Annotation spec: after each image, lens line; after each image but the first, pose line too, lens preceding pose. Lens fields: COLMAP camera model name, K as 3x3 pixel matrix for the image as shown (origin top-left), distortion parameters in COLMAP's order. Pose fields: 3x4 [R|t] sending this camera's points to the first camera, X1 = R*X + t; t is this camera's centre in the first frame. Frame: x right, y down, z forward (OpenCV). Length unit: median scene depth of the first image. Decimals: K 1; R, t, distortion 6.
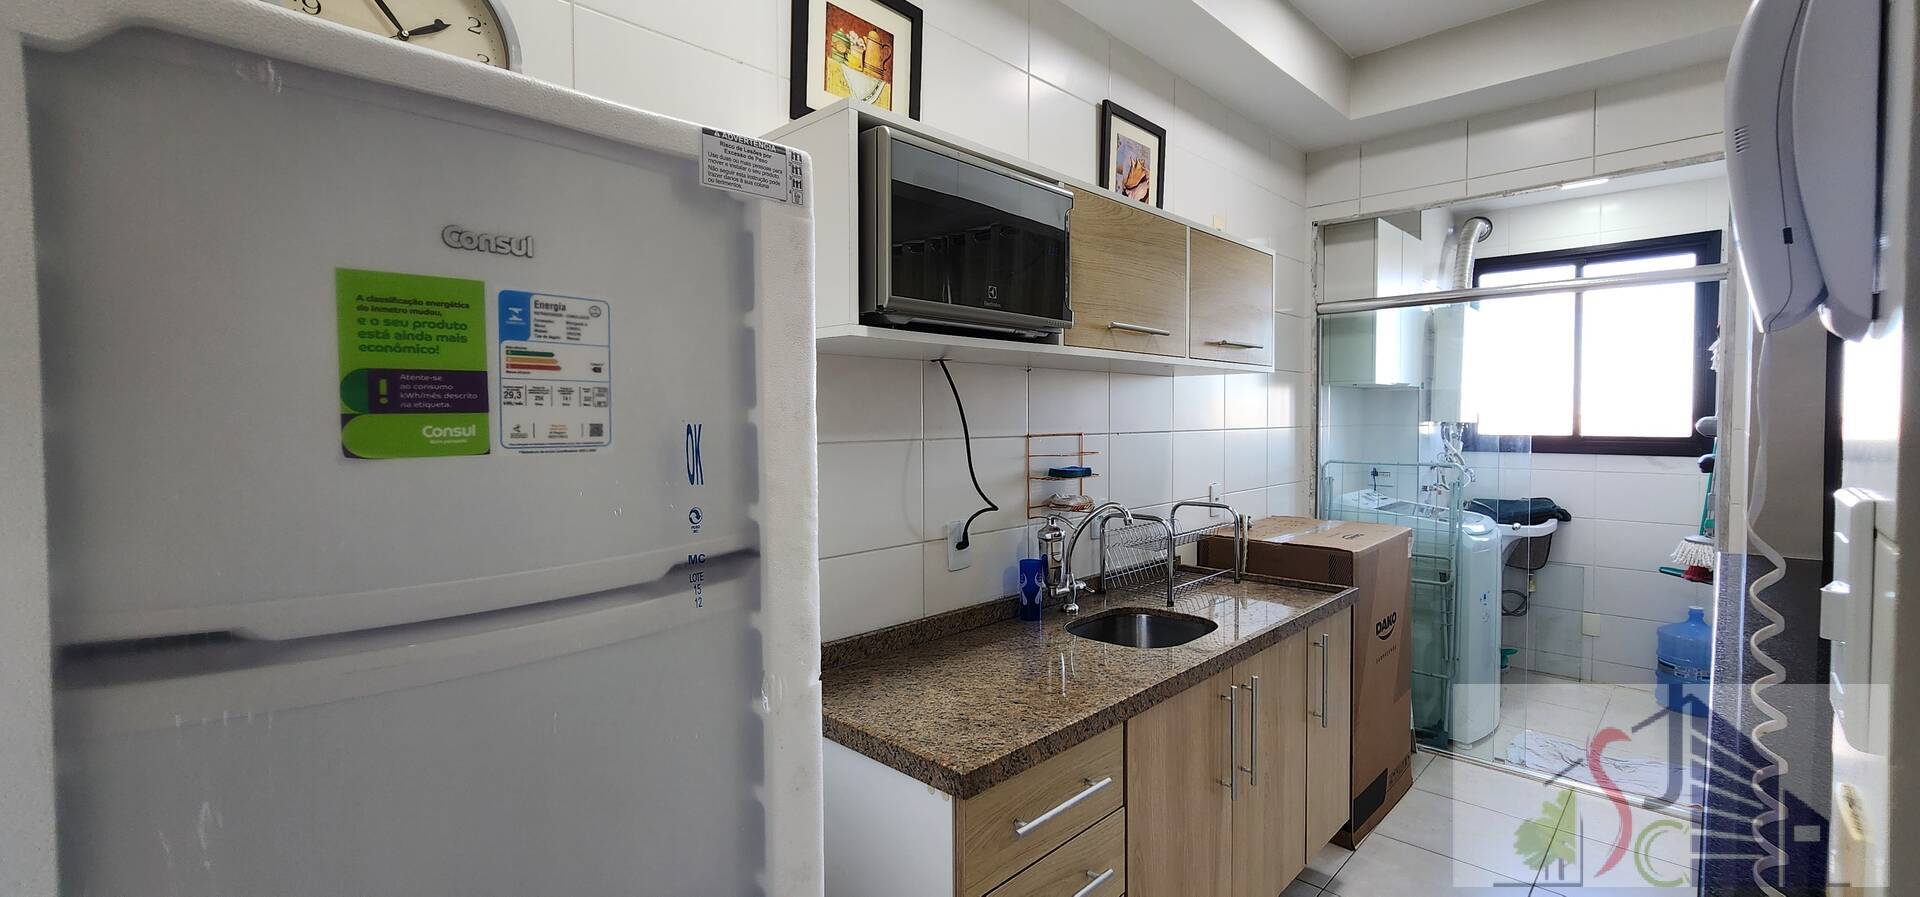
lens RADIAL K [[794.5, 0, 961.8], [0, 794.5, 436.7], [0, 0, 1]] dist [0.002525, 0.001004]
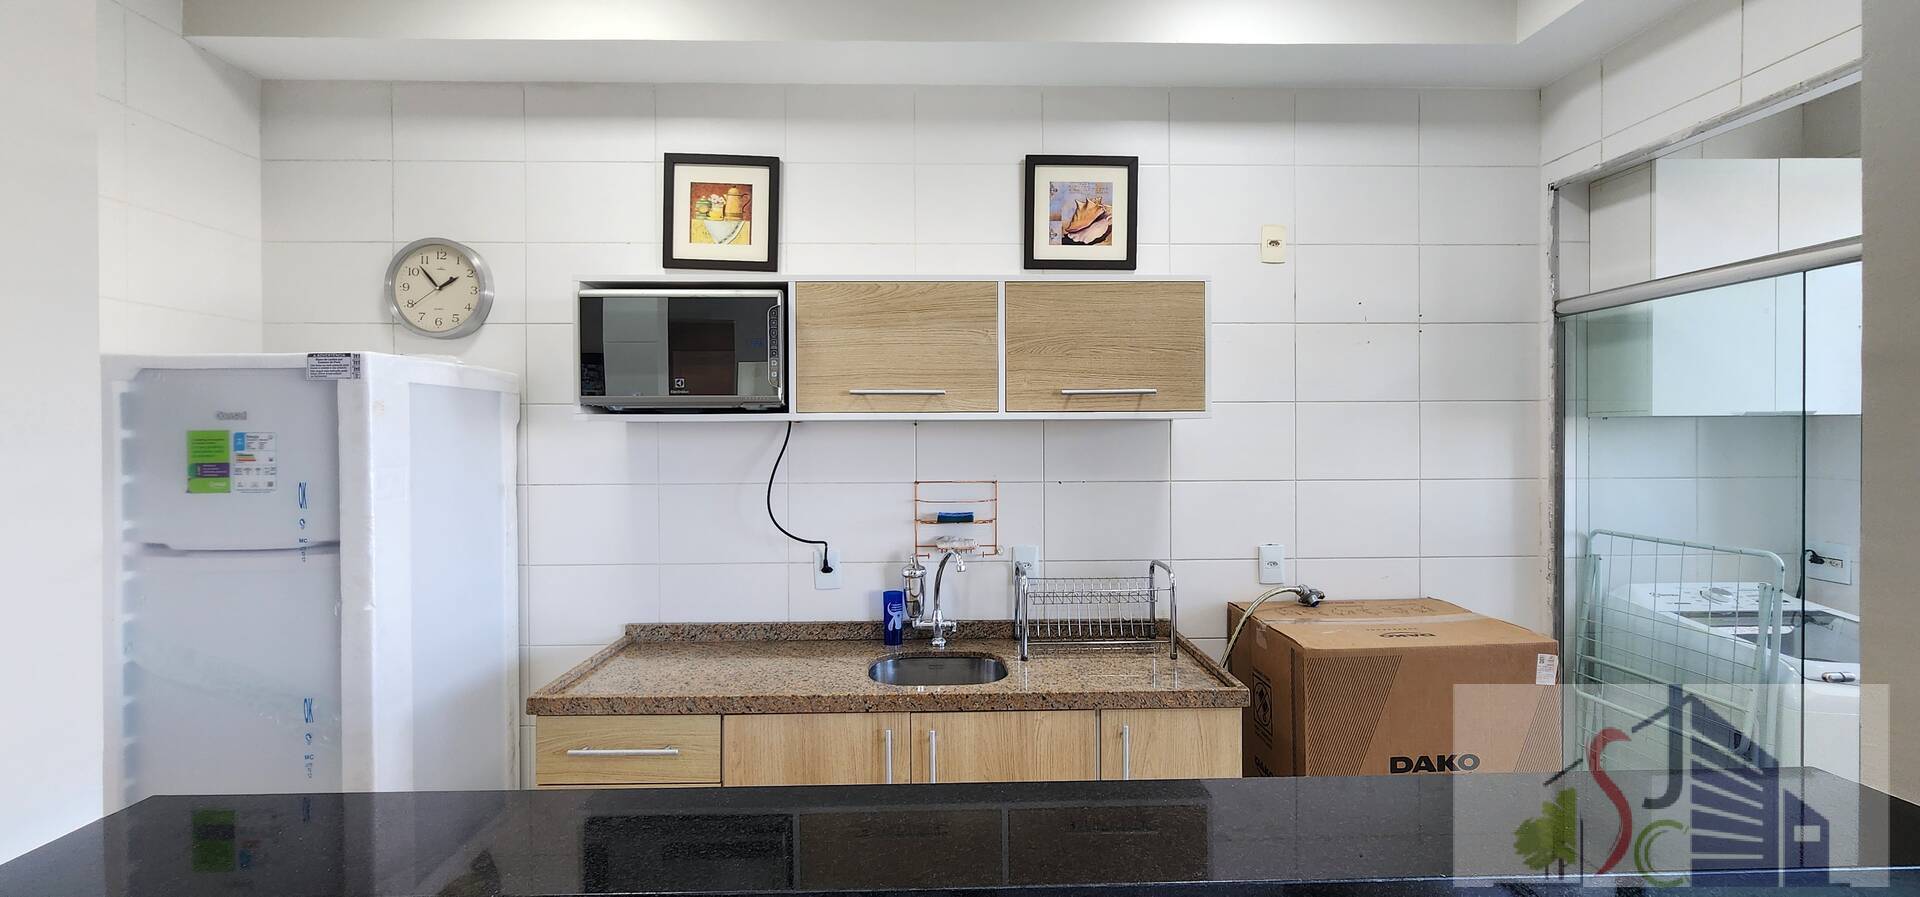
lens RADIAL K [[794.5, 0, 960.8], [0, 794.5, 436.6], [0, 0, 1]] dist [0.002525, 0.001004]
pose [[0.710181, 0.003540, -0.704011, 1.185081], [-0.016316, 0.999802, -0.011432, -0.069088], [0.703830, 0.019605, 0.710097, 0.312620]]
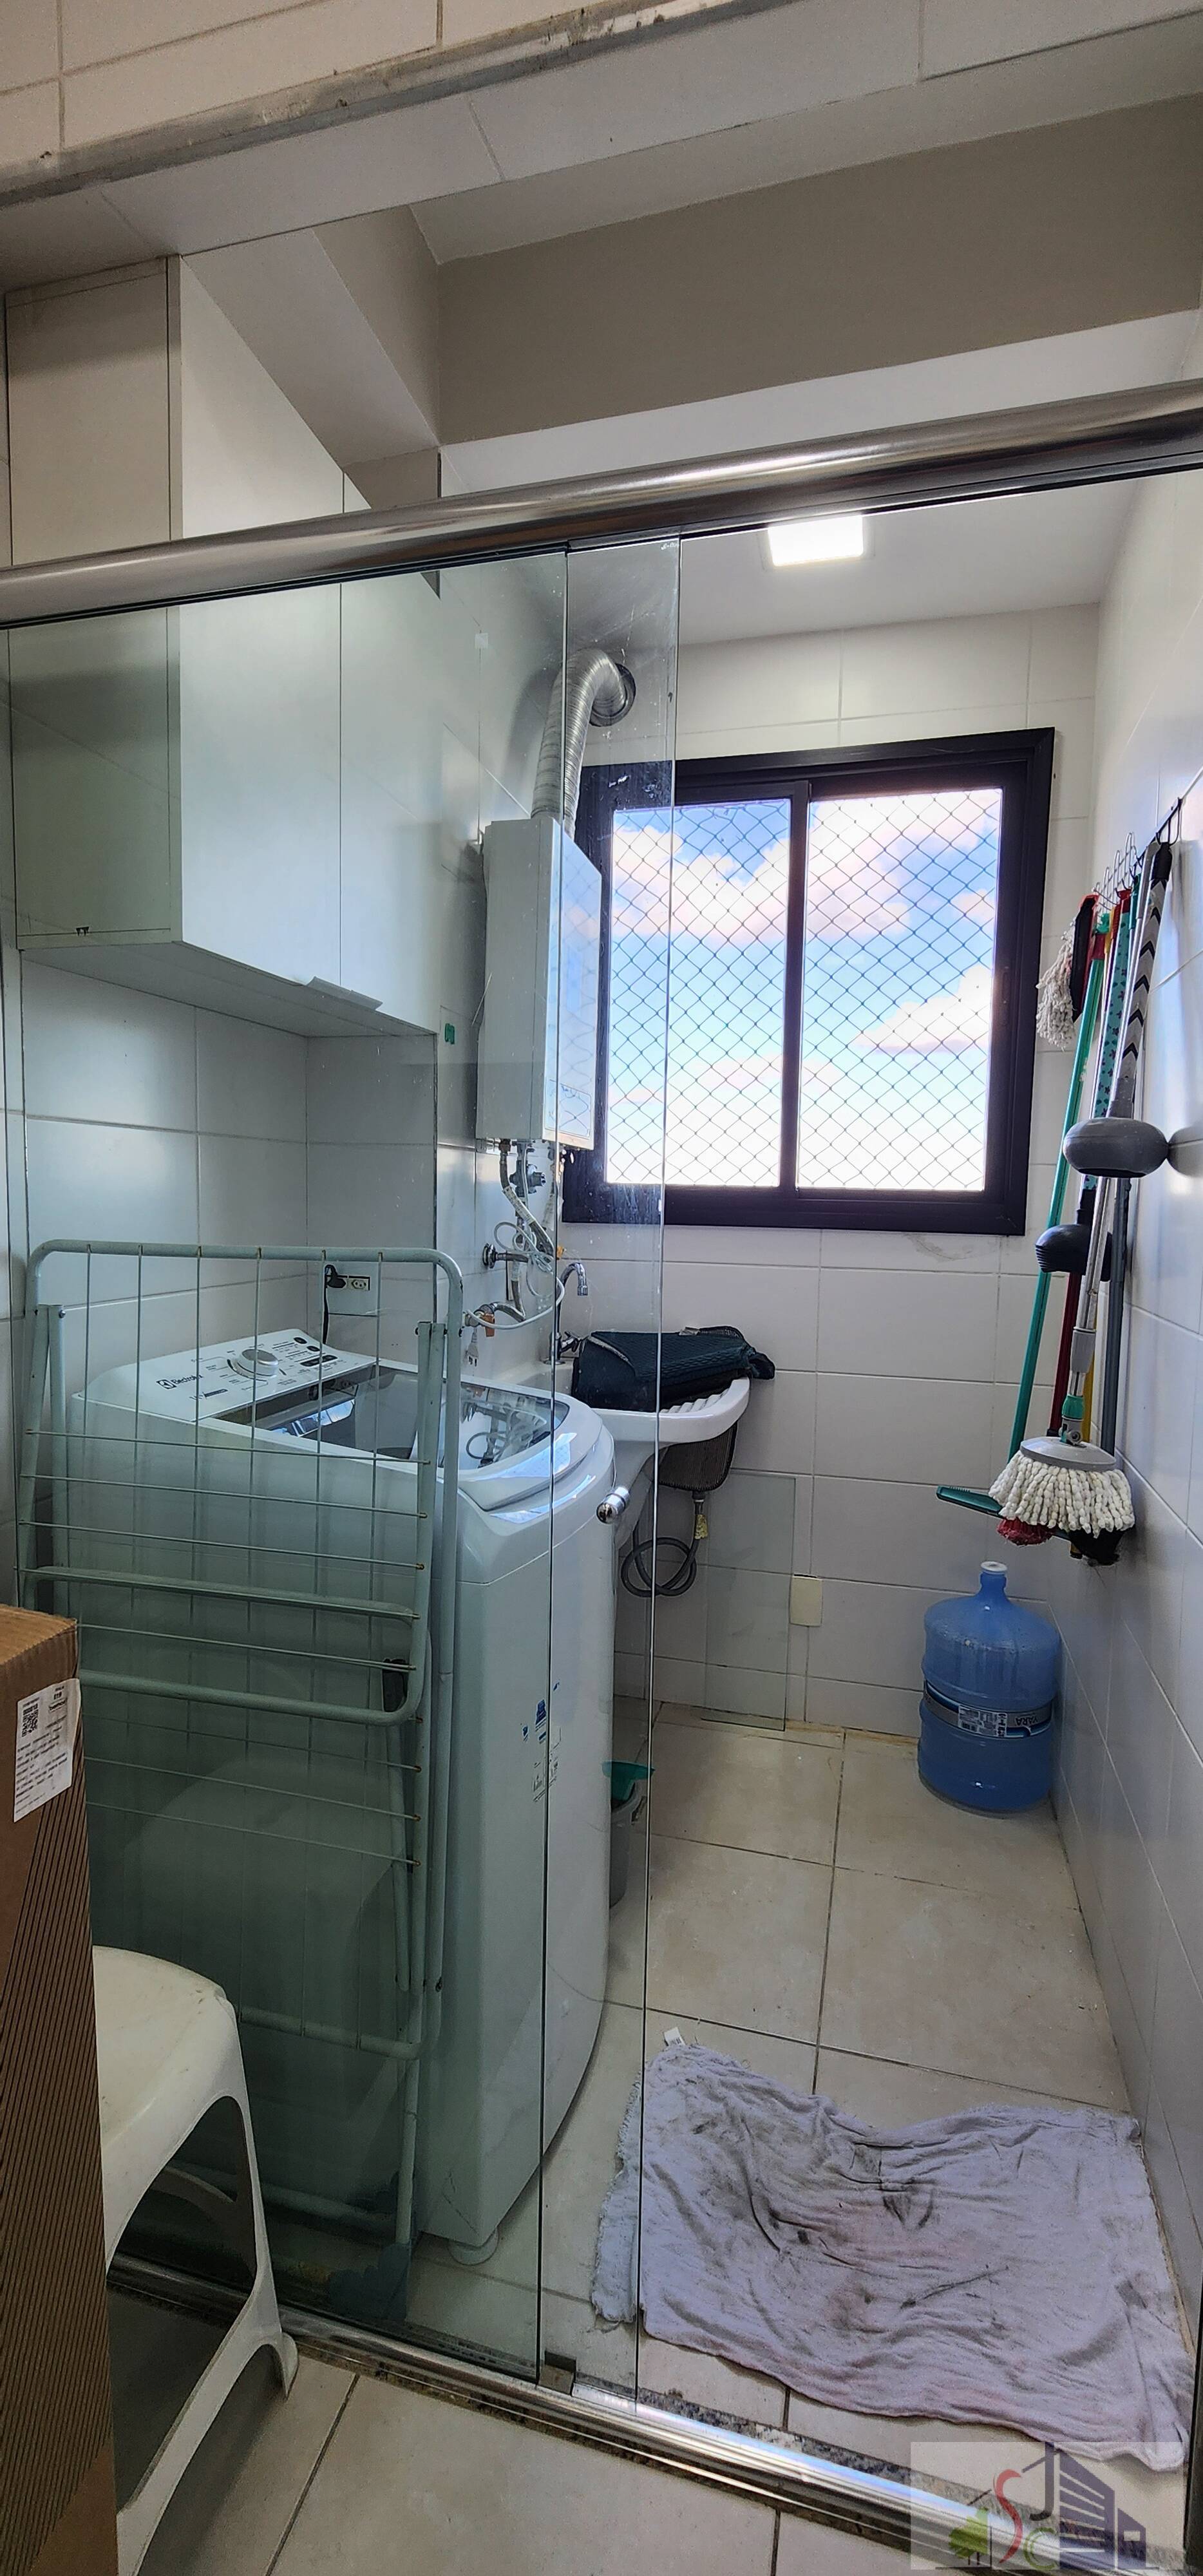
lens RADIAL K [[1065.9, 0, 612.5], [0, 1065.9, 1273.1], [0, 0, 1]] dist [0.002525, 0.001004]
pose [[0.873817, -0.016948, 0.485960, 0.972942], [-0.007959, 0.998760, 0.049144, 0.044351], [-0.486190, -0.046811, 0.872598, 1.289200]]
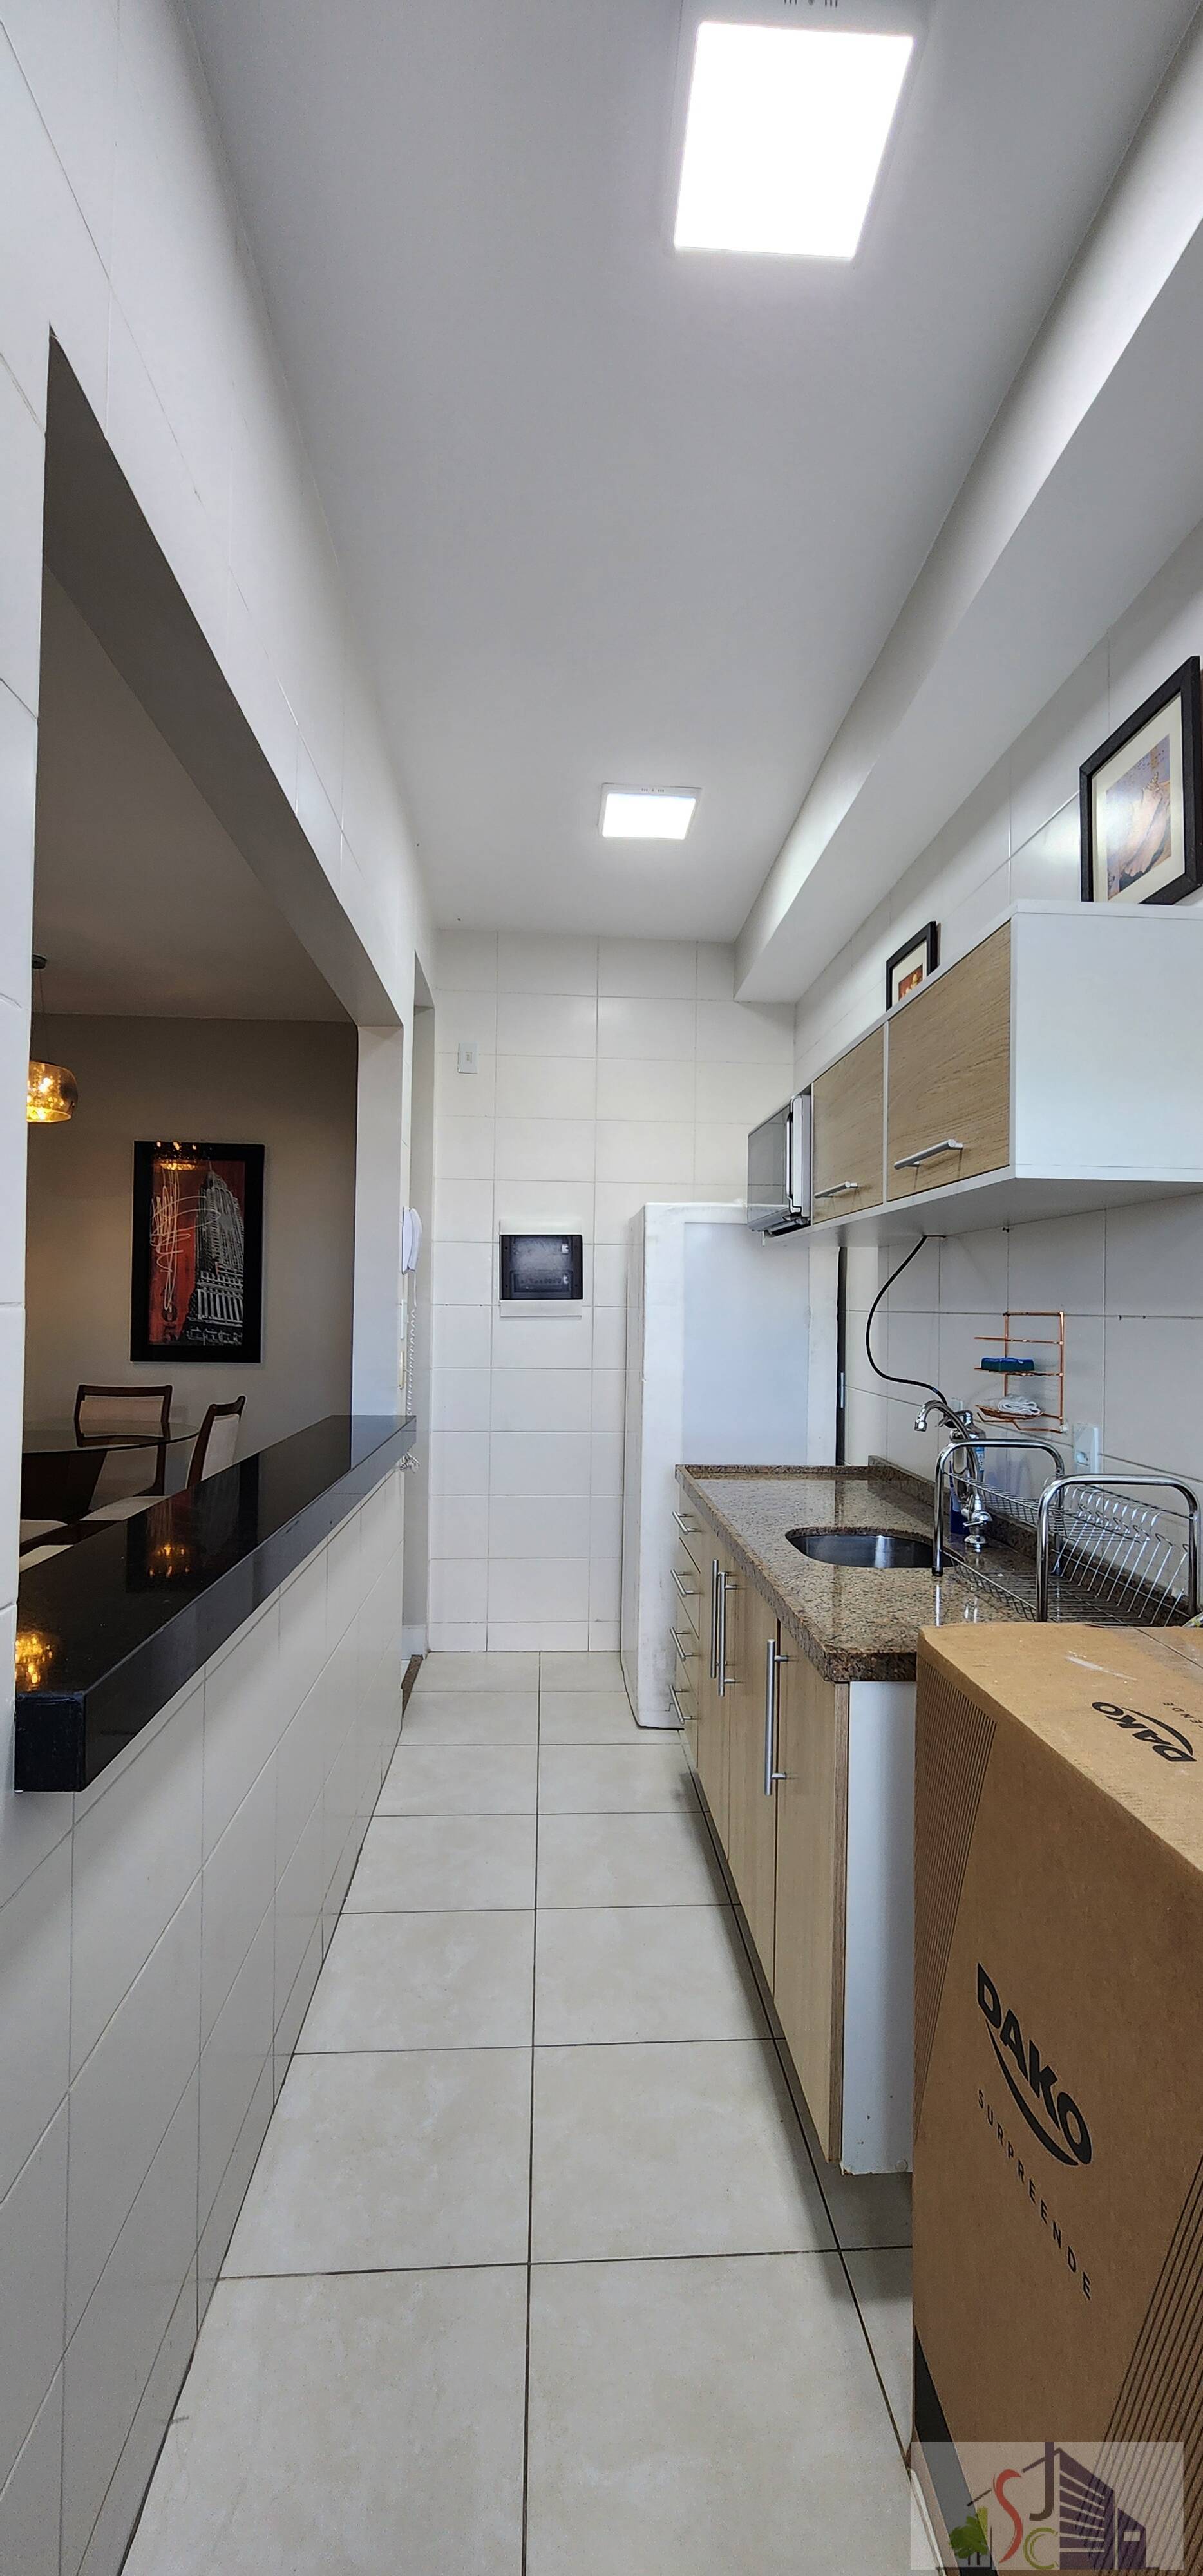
lens RADIAL K [[1065.9, 0, 601.8], [0, 1065.9, 1278.4], [0, 0, 1]] dist [0.002525, 0.001004]
pose [[-0.679759, -0.025637, -0.732987, 1.432776], [-0.031013, 0.999500, -0.006198, -0.021248], [0.732779, 0.018519, -0.680214, 1.815637]]
